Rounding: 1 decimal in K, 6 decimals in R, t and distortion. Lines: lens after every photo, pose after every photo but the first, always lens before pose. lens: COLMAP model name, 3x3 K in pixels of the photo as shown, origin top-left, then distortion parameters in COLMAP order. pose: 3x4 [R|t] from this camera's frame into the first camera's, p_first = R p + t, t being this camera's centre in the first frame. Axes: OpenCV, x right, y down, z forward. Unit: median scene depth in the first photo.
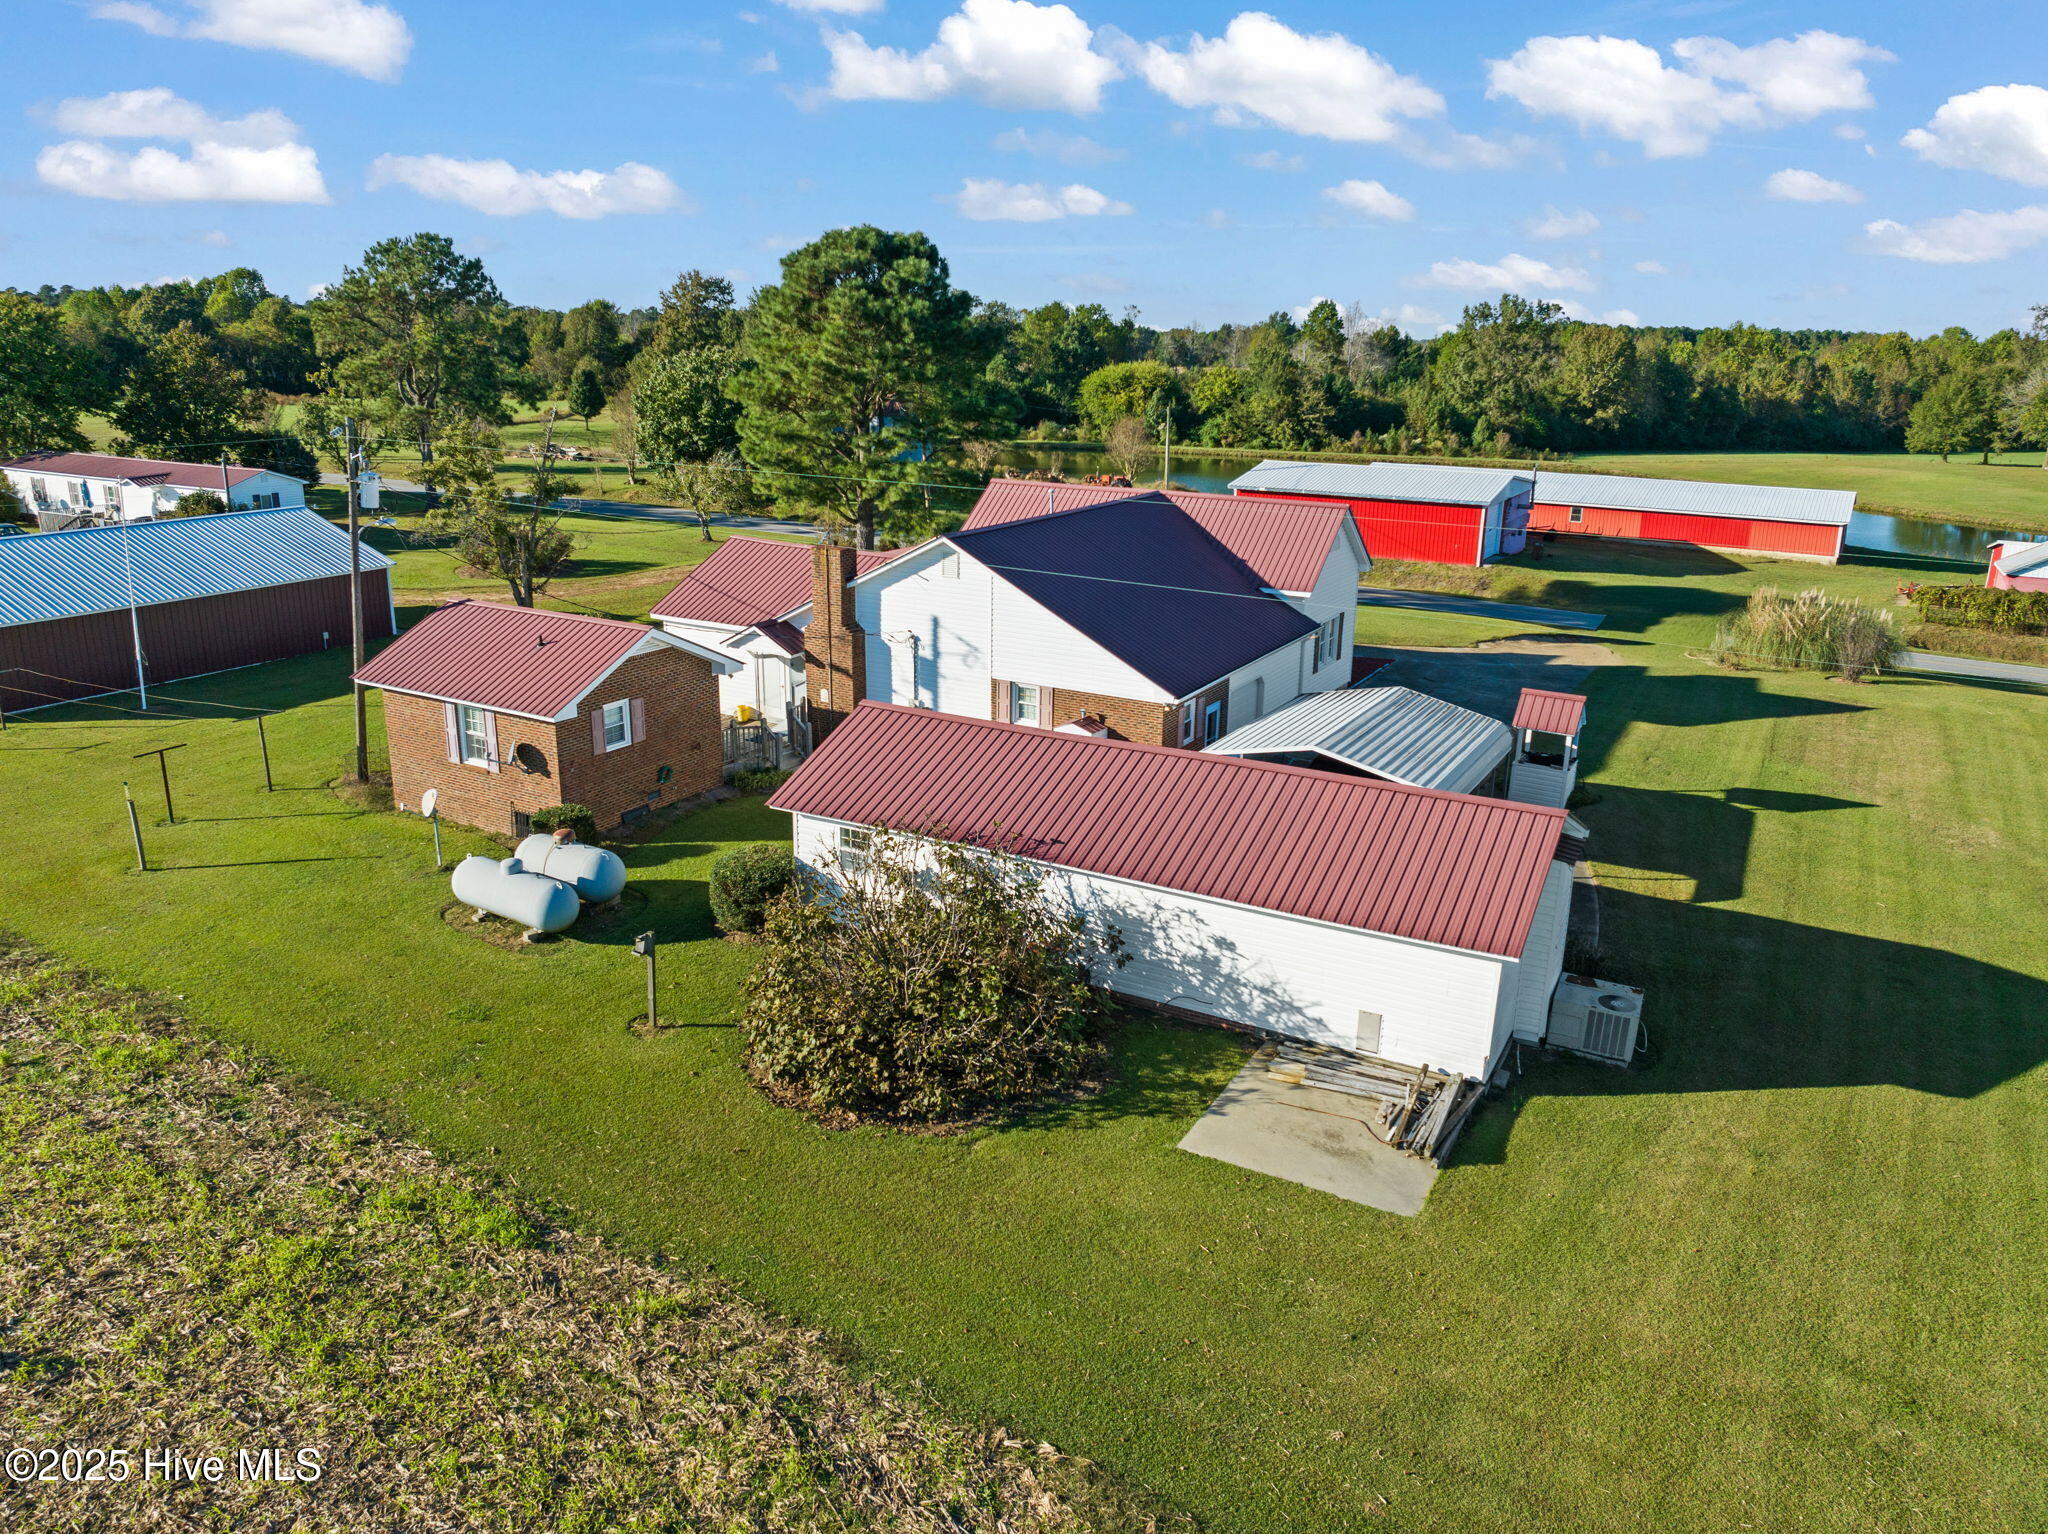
lens RADIAL K [[1447.4, 0, 1024.0], [0, 1447.4, 767.0], [0, 0, 1]] dist [-0.028971, -0.010366]
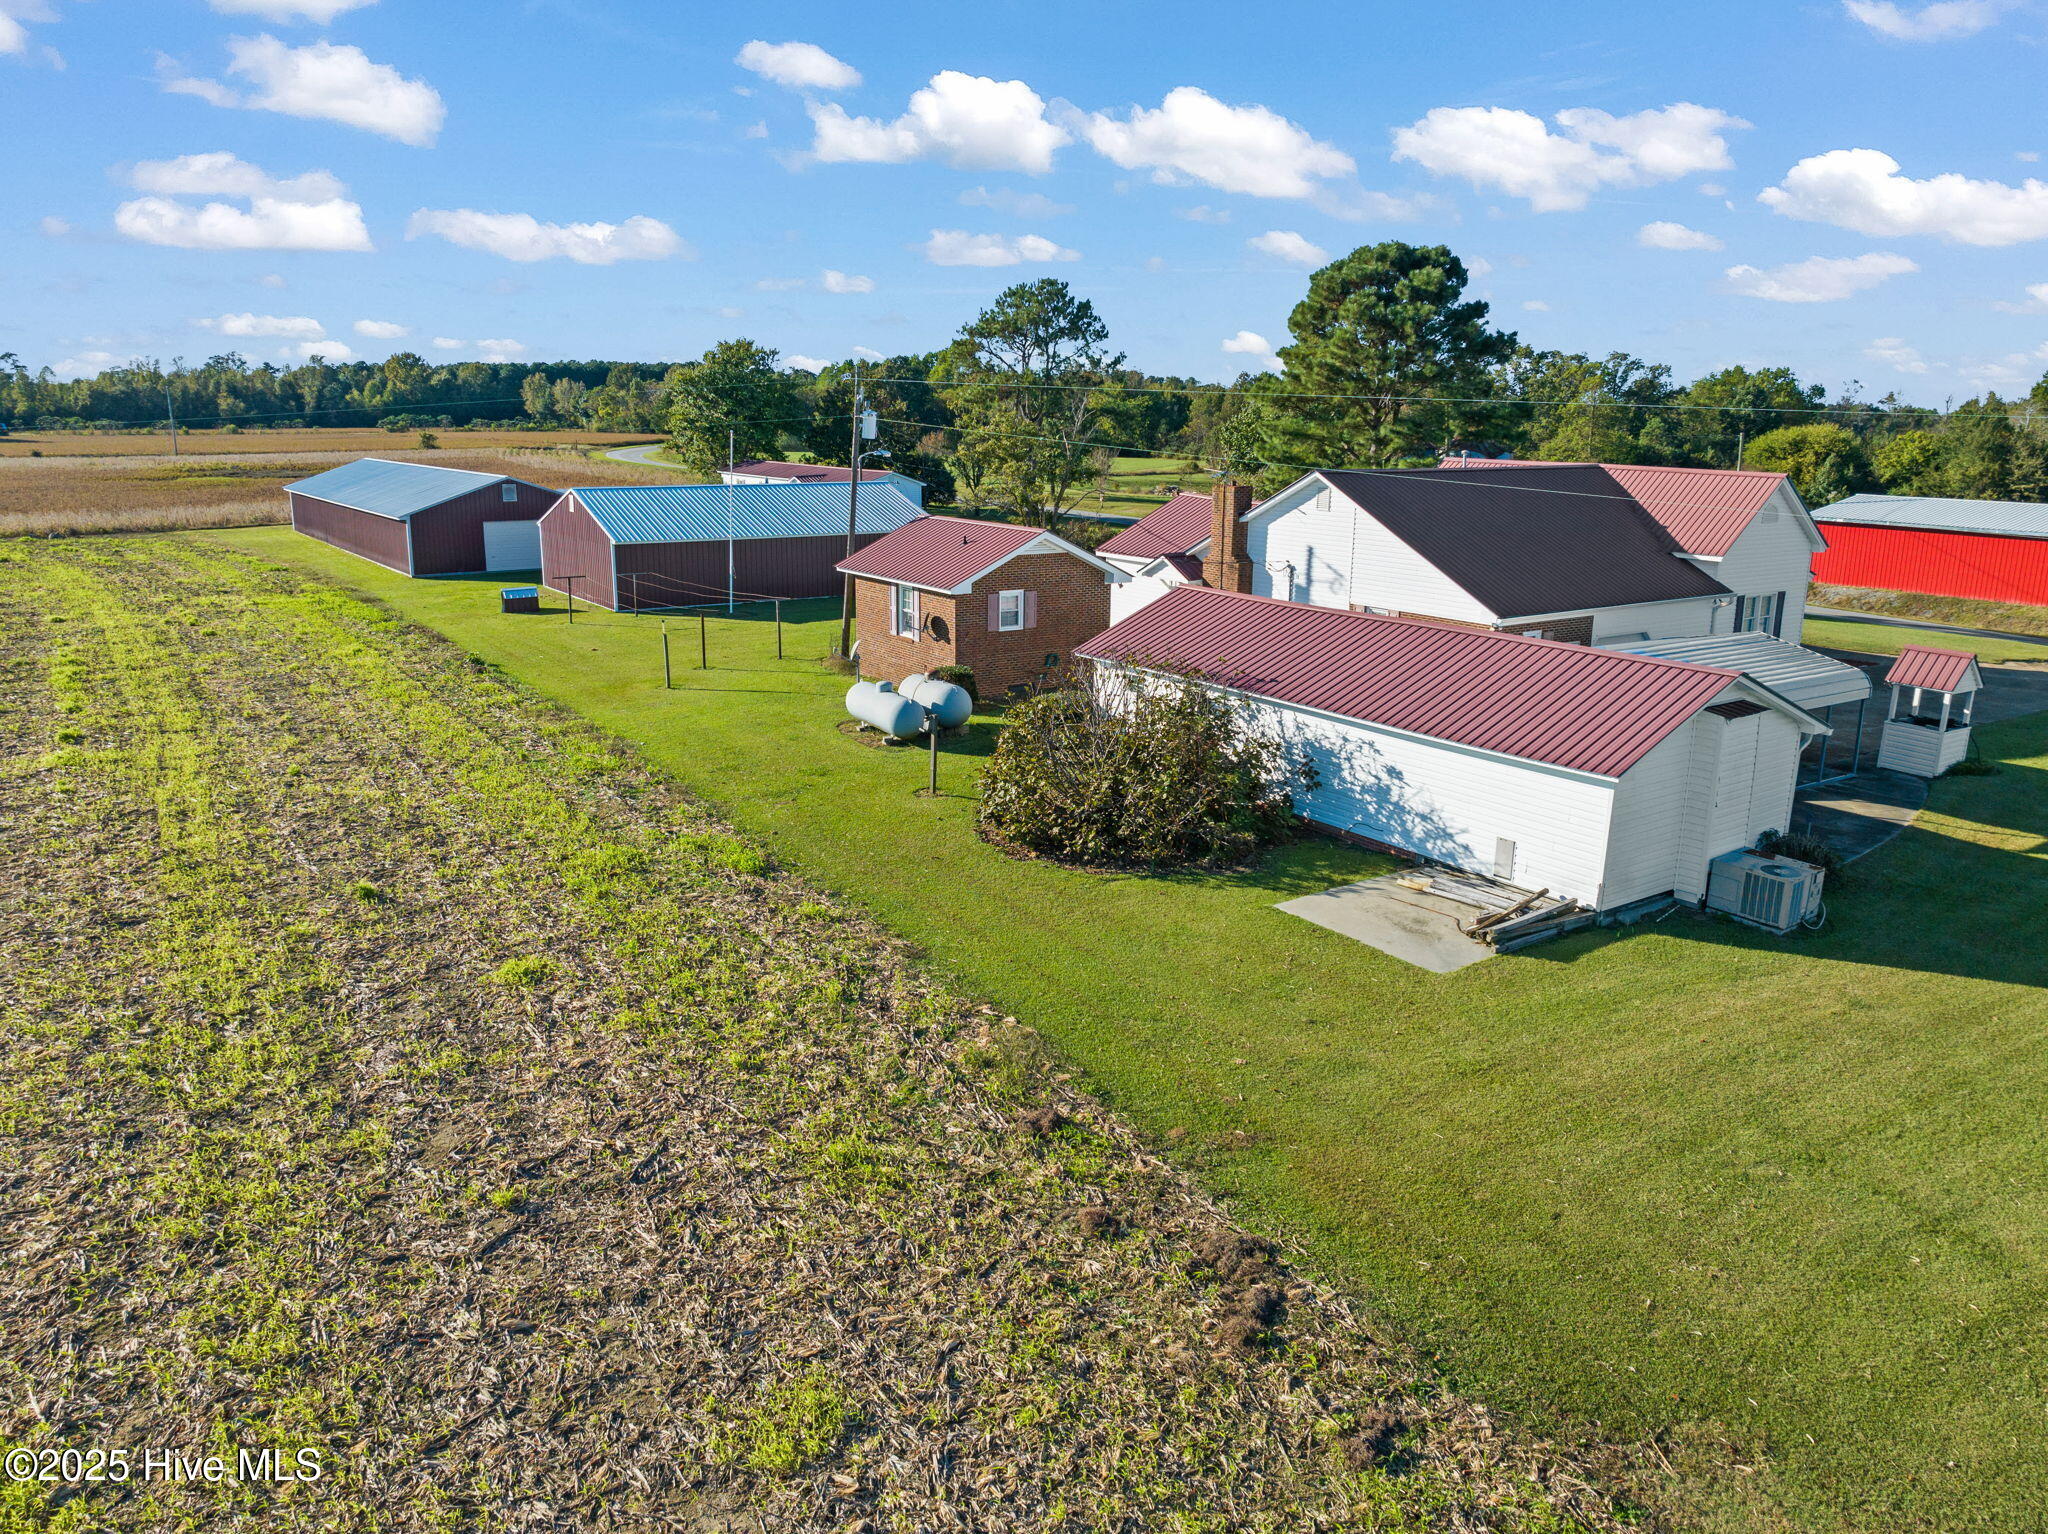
lens RADIAL K [[1447.4, 0, 1024.0], [0, 1447.4, 767.0], [0, 0, 1]] dist [-0.028971, -0.010366]
pose [[0.899114, 0.099471, -0.426263, 0.293928], [-0.122444, 0.992115, -0.026754, 0.151126], [0.420240, 0.076248, 0.904204, -0.093133]]
